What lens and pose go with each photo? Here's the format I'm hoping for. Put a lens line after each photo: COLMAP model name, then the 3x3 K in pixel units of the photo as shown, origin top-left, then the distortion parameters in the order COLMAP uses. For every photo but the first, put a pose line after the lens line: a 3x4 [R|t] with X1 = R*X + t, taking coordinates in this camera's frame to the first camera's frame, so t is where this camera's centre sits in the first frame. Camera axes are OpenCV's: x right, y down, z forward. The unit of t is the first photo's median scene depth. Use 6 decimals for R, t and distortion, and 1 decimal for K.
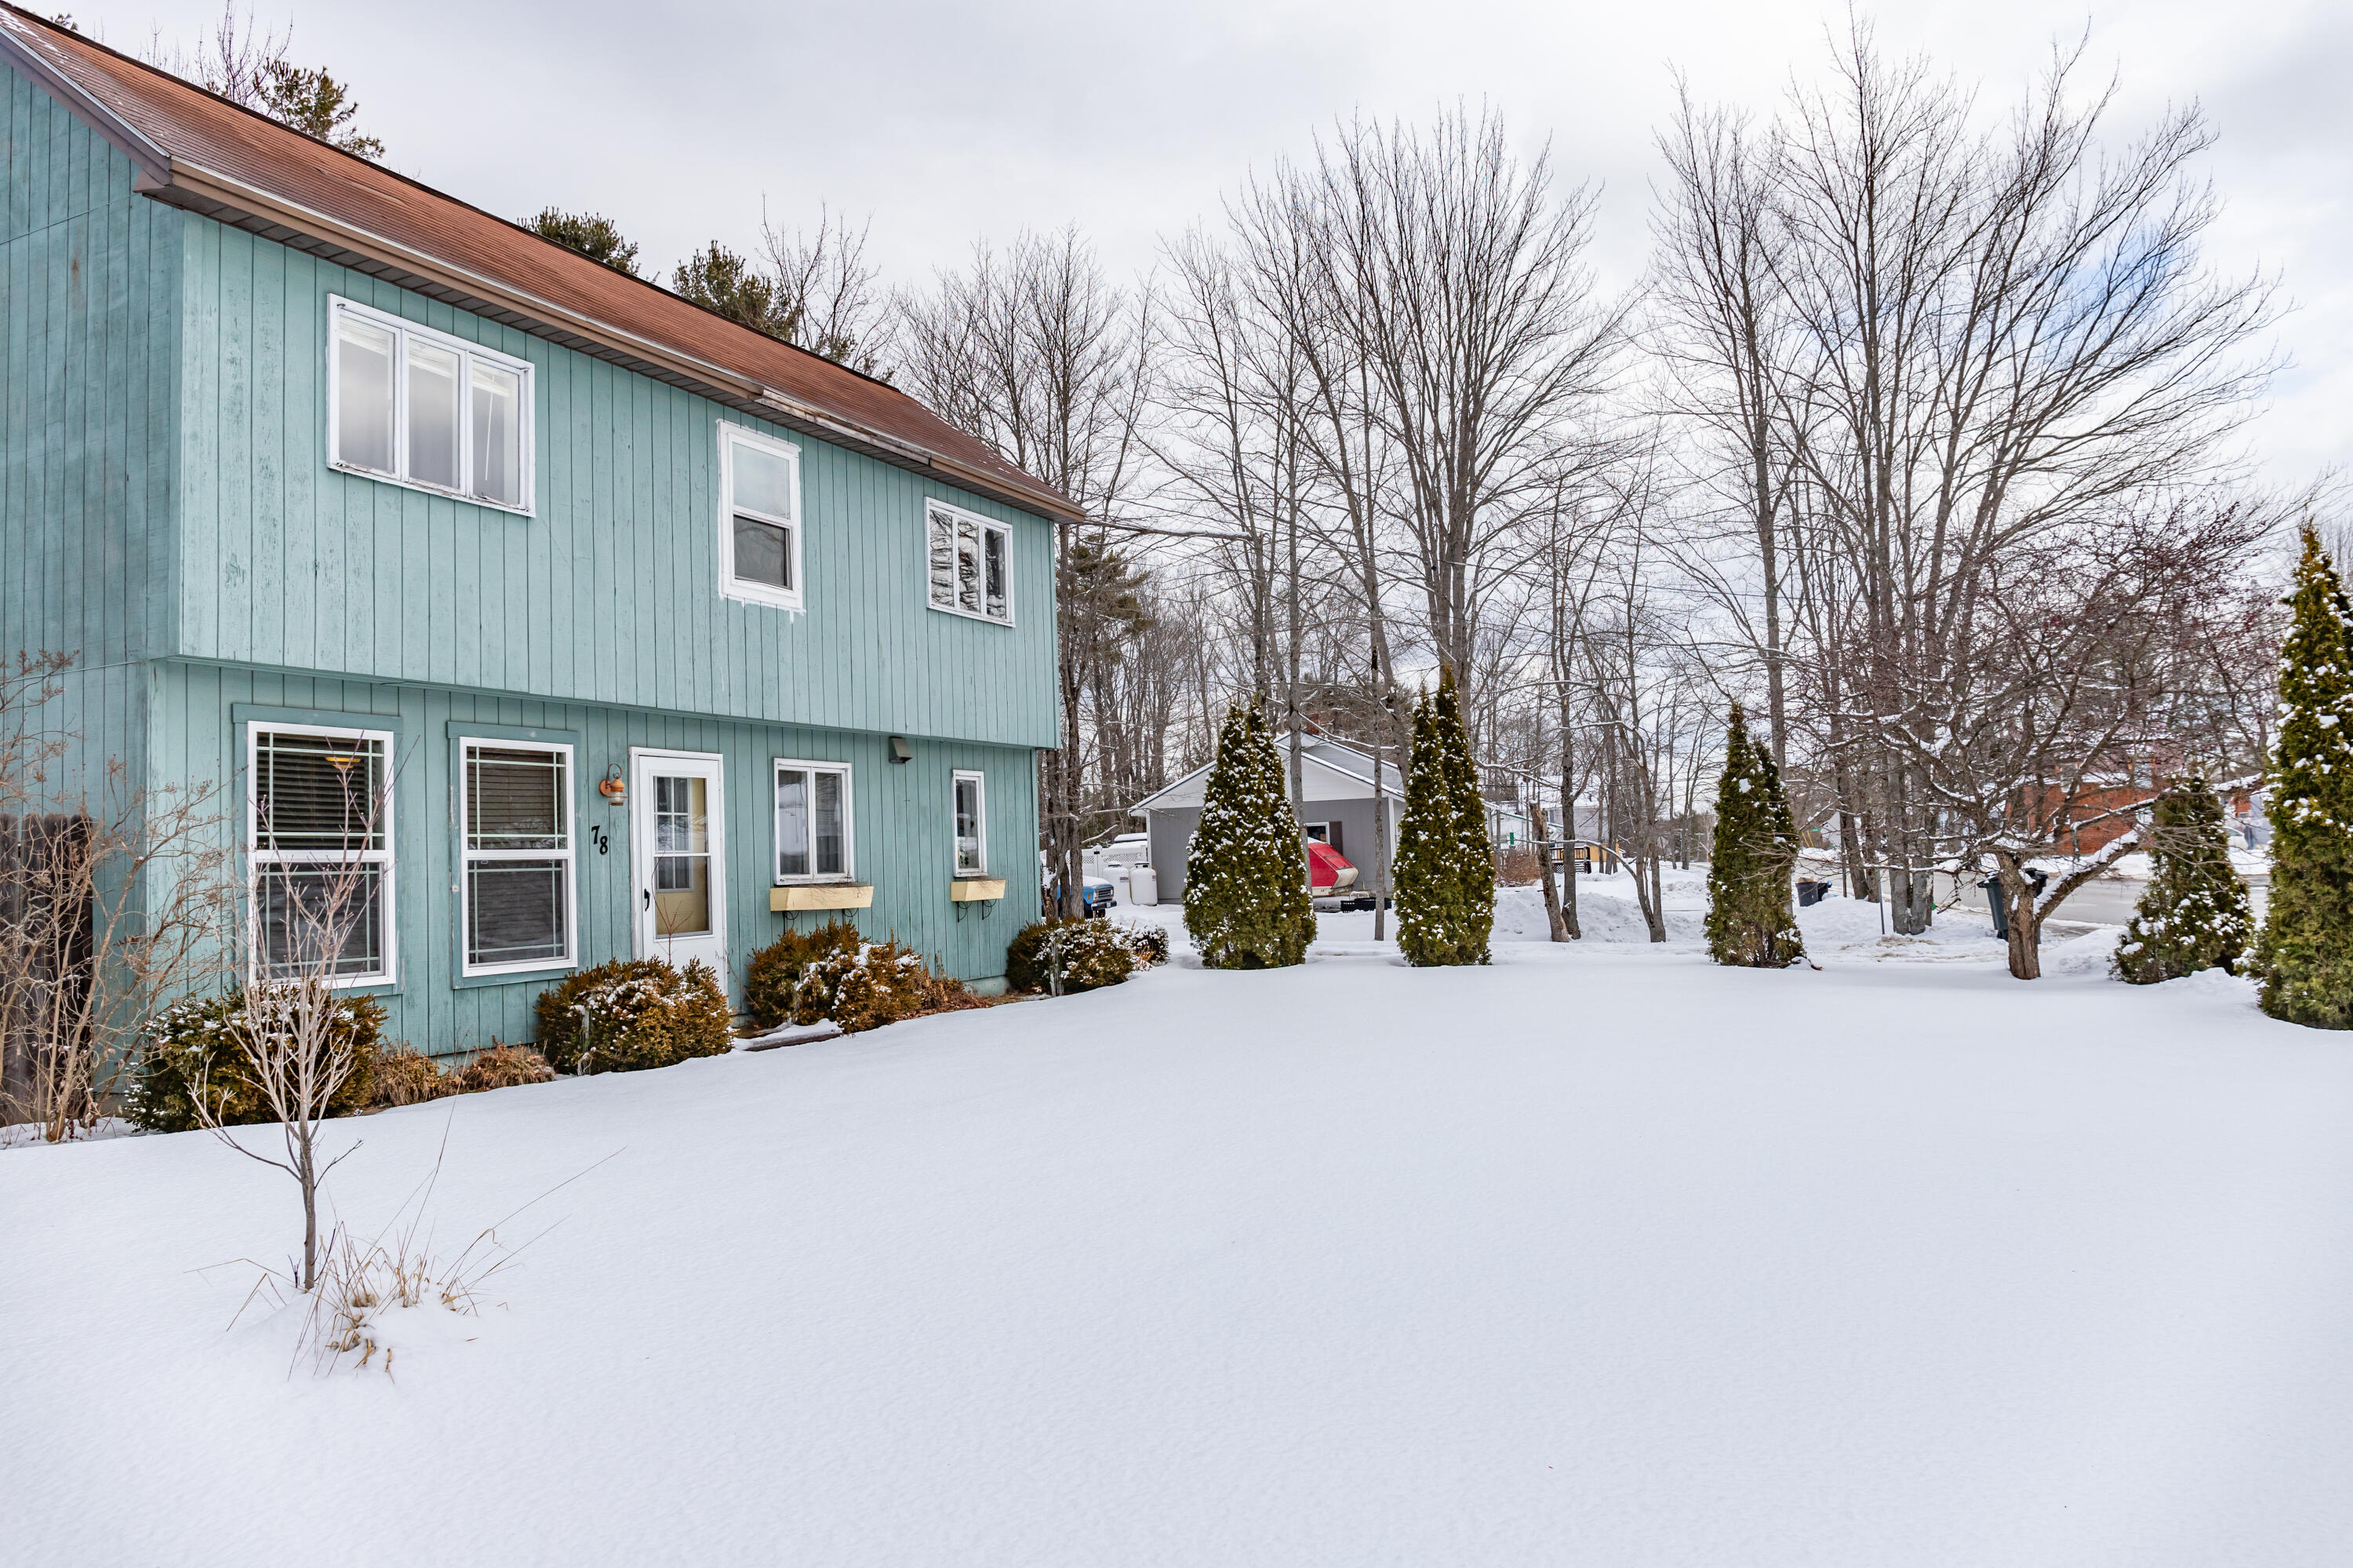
lens RADIAL K [[1607.5, 0, 1176.5], [0, 1607.5, 784.0], [0, 0, 1]] dist [-0.003049, 0.000158]
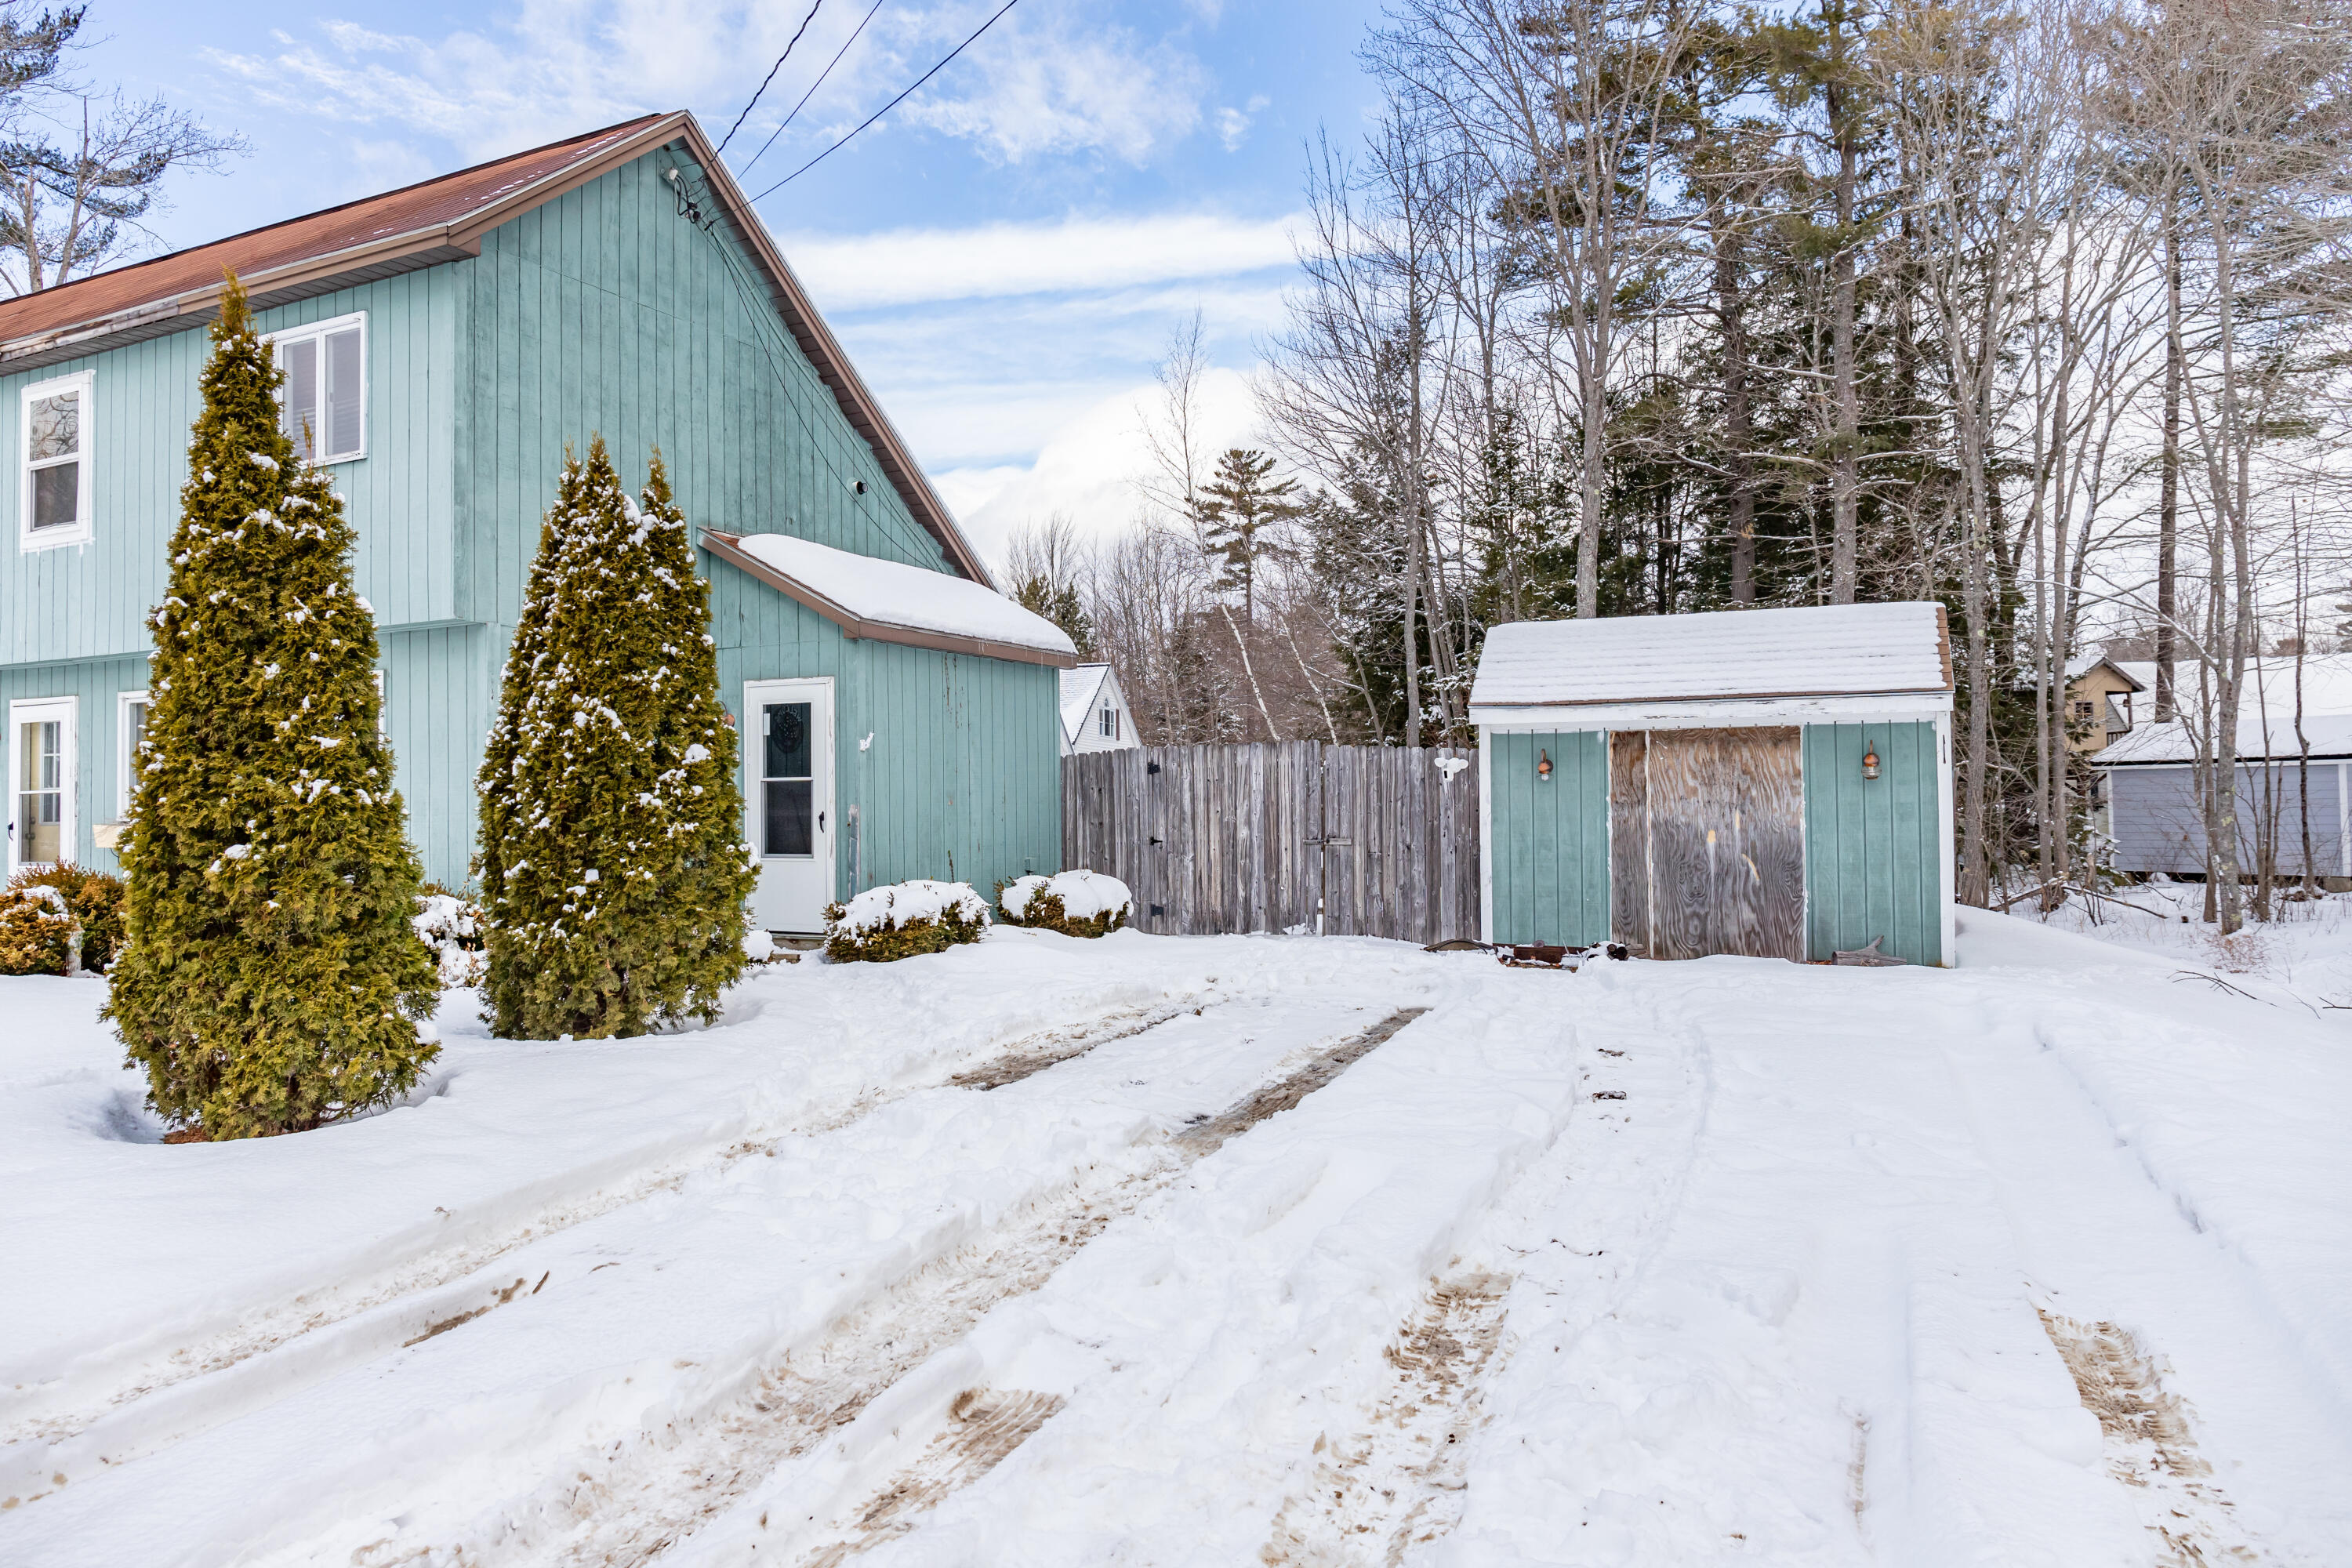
lens RADIAL K [[1606.8, 0, 1176.0], [0, 1606.8, 784.0], [0, 0, 1]] dist [-0.003049, 0.000158]
pose [[-0.075503, 0.035933, -0.996498, 0.671272], [0.062141, 0.997578, 0.031263, 0.047540], [0.995207, -0.059563, -0.077553, 1.670207]]
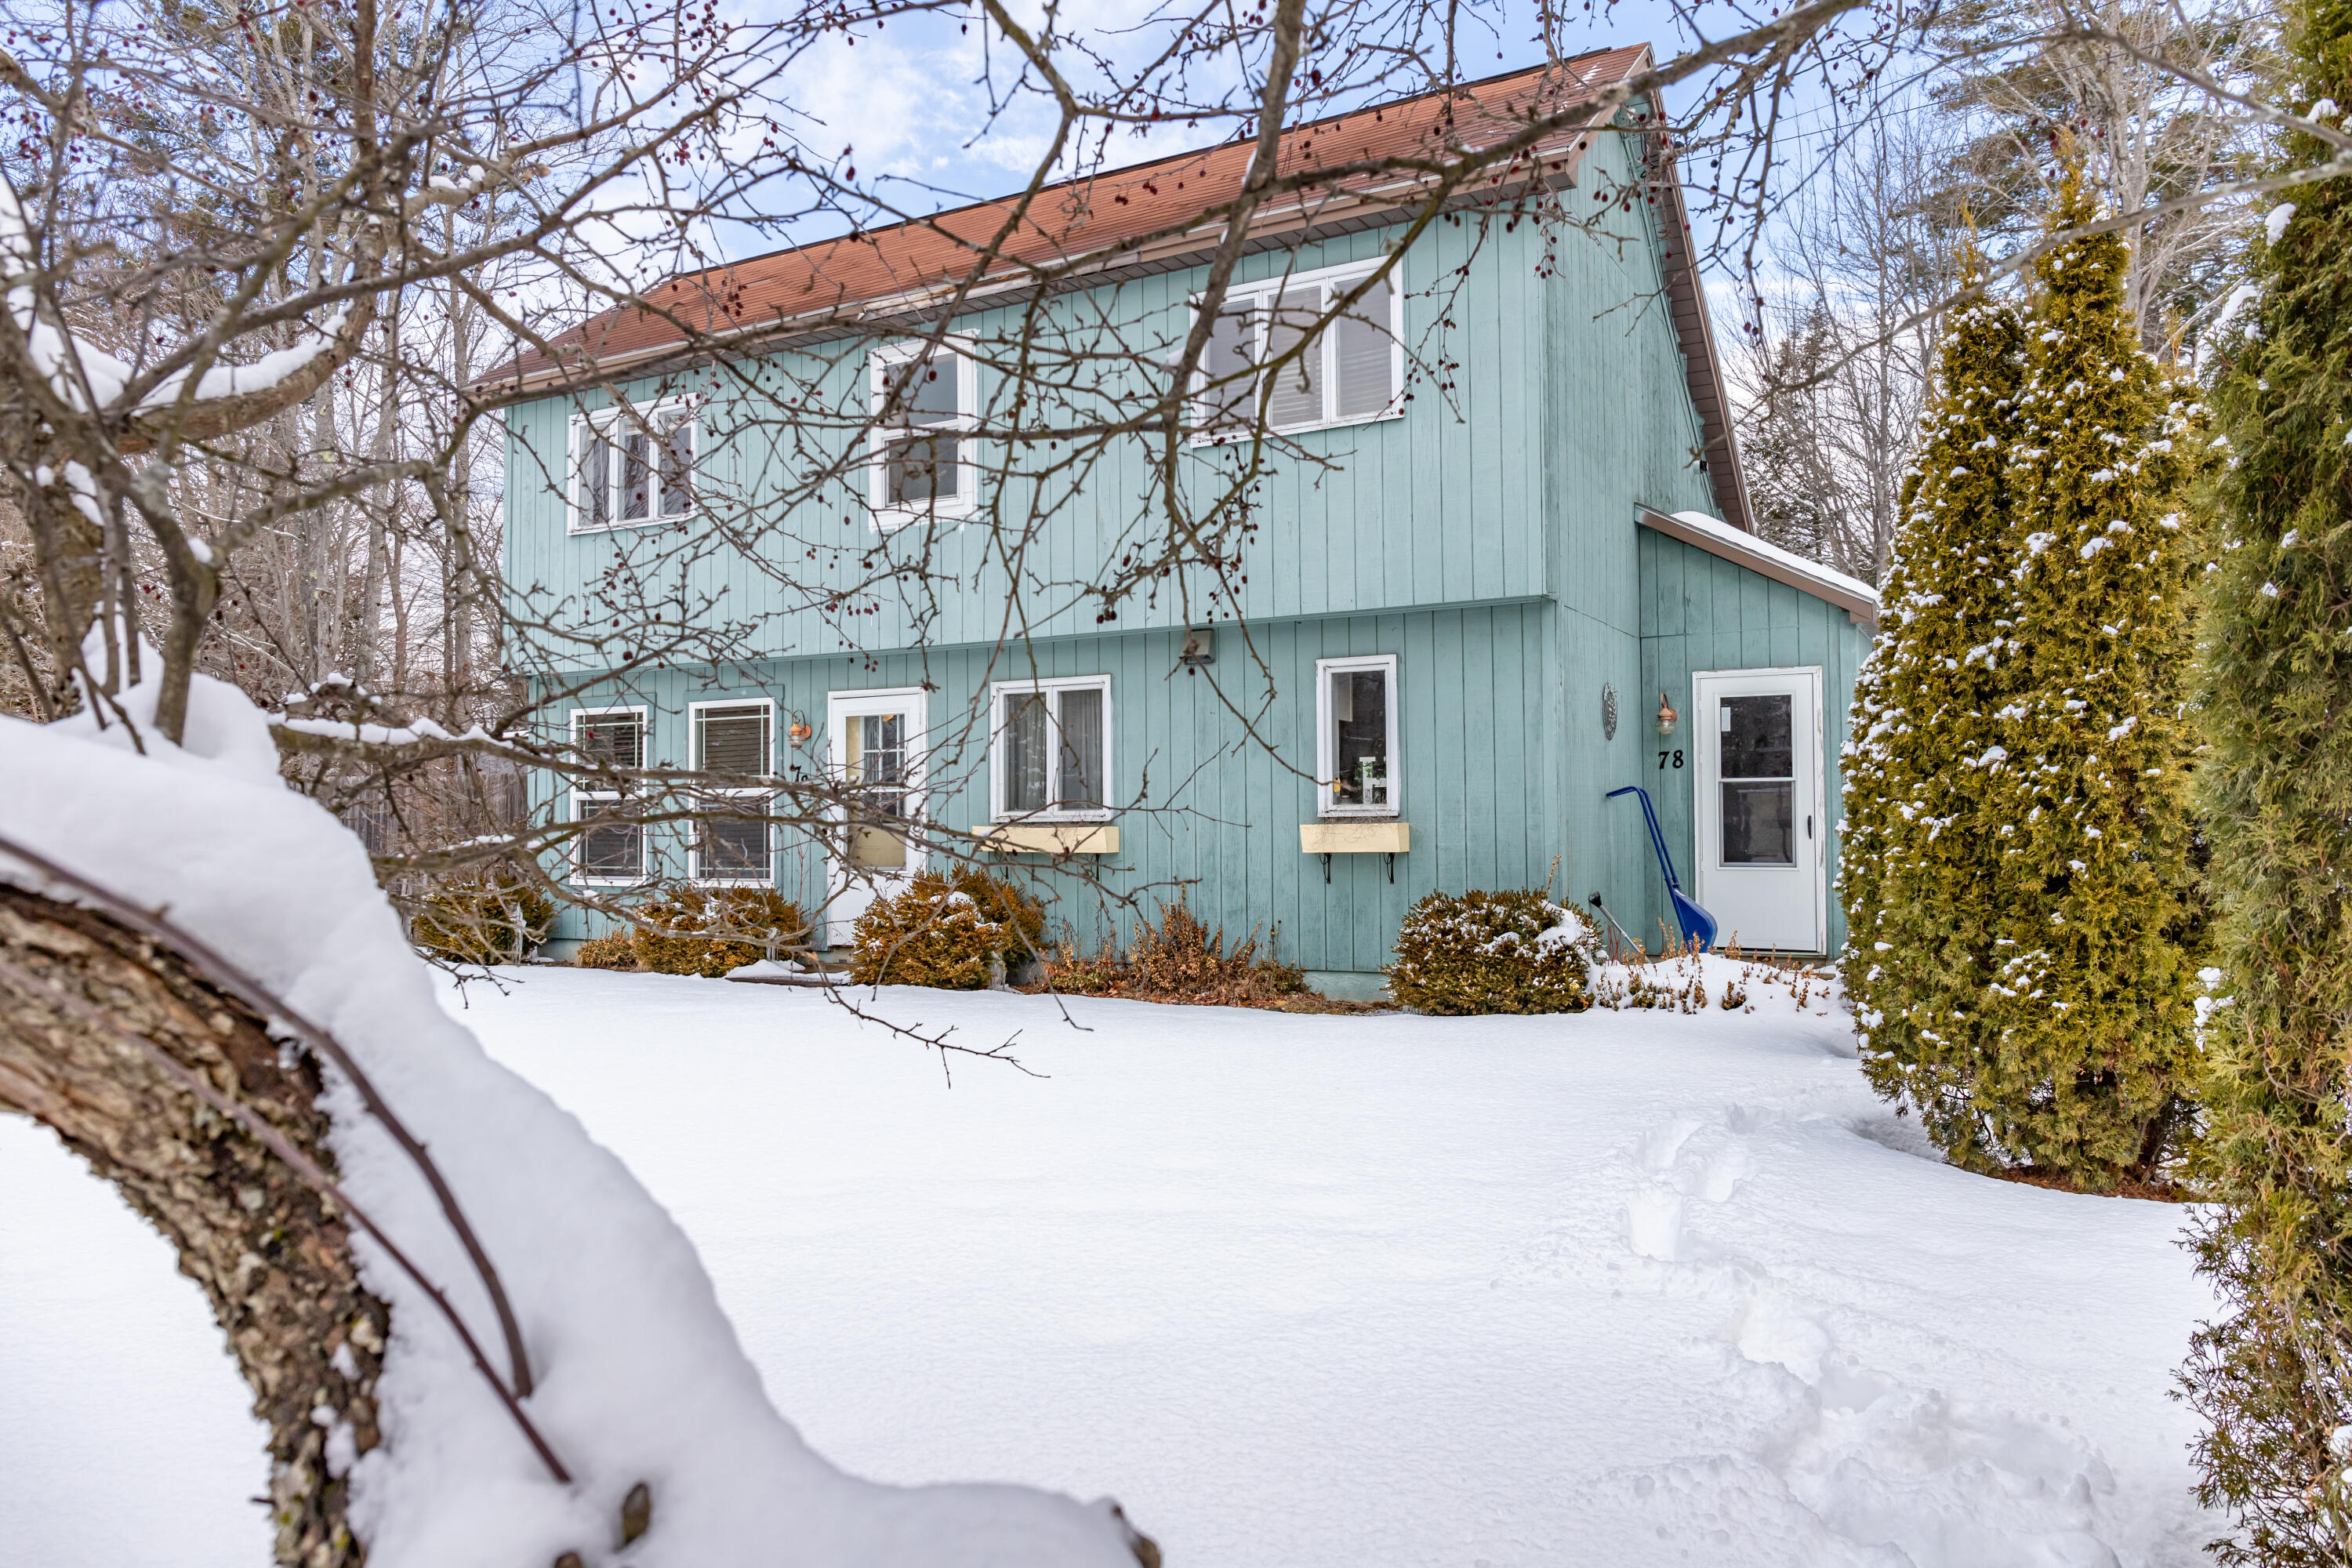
lens RADIAL K [[1606.8, 0, 1176.0], [0, 1606.8, 784.0], [0, 0, 1]] dist [-0.003049, 0.000158]
pose [[-0.095698, -0.000400, -0.995410, 0.620133], [0.055030, 0.998468, -0.005692, 0.050064], [0.993888, -0.055322, -0.095530, 1.144752]]
